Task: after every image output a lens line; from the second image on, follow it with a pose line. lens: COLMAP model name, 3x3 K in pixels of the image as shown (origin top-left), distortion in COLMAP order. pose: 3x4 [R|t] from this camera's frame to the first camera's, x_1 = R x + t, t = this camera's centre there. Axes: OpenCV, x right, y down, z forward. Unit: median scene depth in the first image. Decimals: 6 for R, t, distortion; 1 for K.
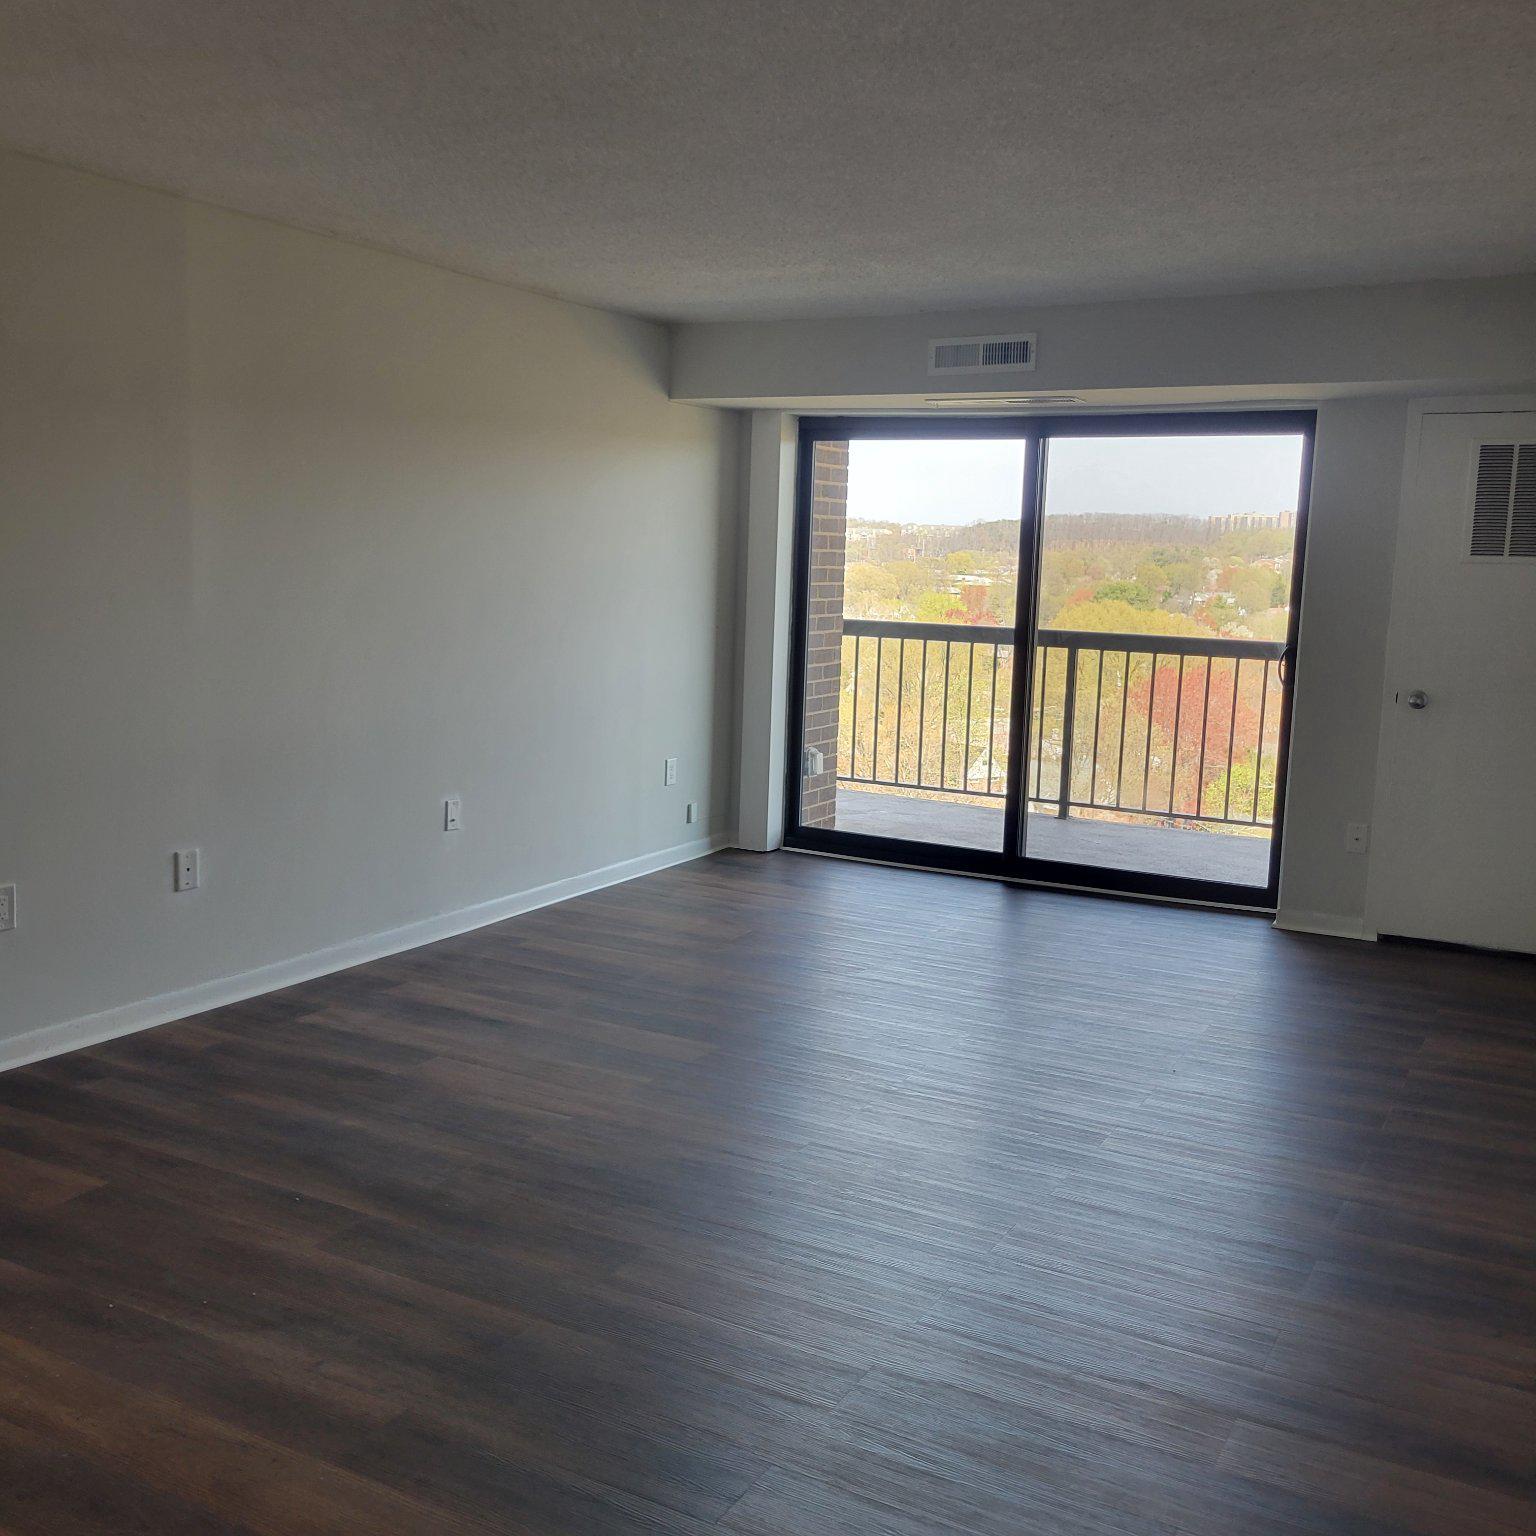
lens RADIAL K [[1546.6, 0, 776.3], [0, 1546.6, 760.7], [0, 0, 1]] dist [0.025820, 0.026861]
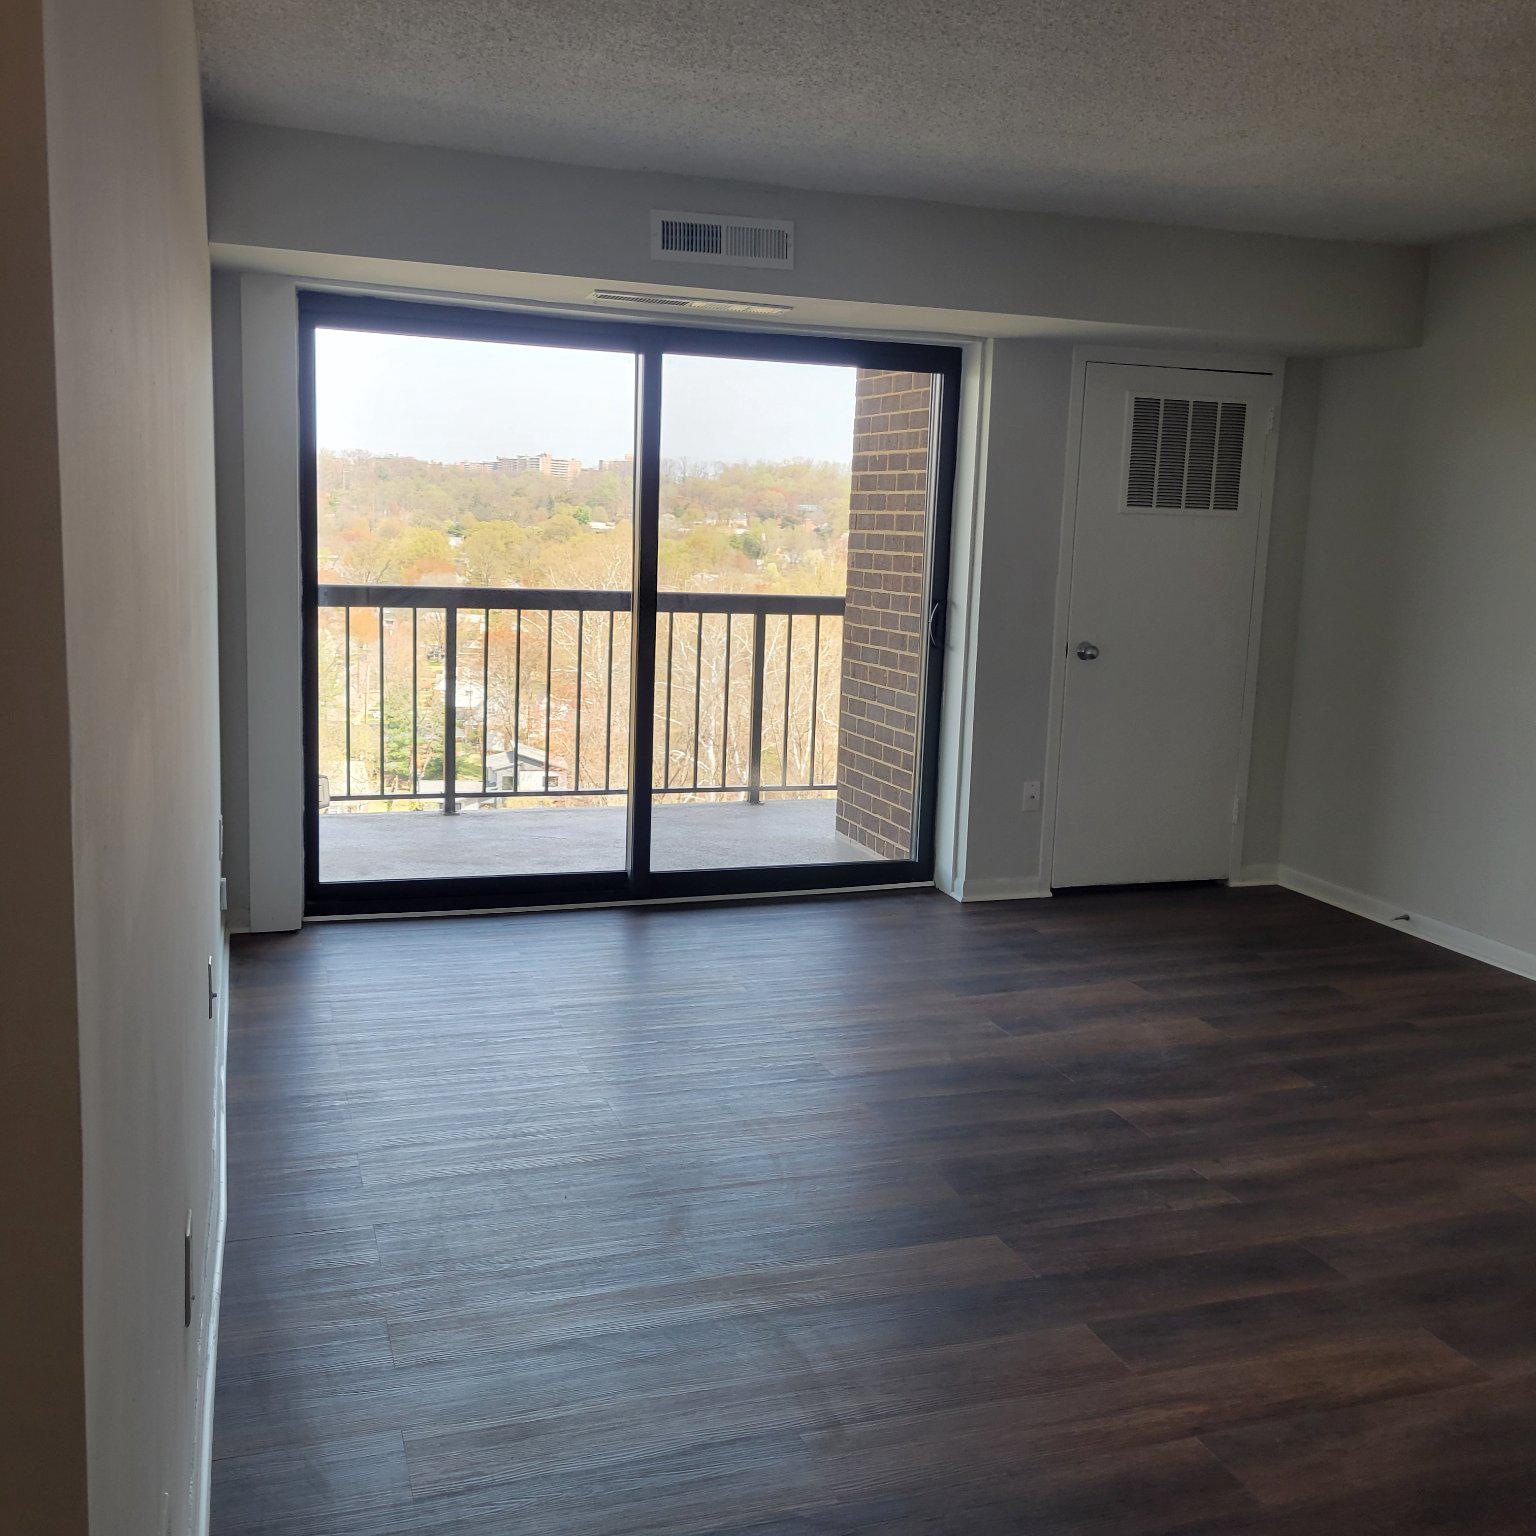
lens RADIAL K [[1546.6, 0, 776.3], [0, 1546.6, 760.7], [0, 0, 1]] dist [0.025820, 0.026861]
pose [[0.669339, -0.118791, 0.733399, -0.394449], [0.085260, 0.992895, 0.083009, -0.058996], [-0.738049, 0.006969, 0.674712, 0.408279]]
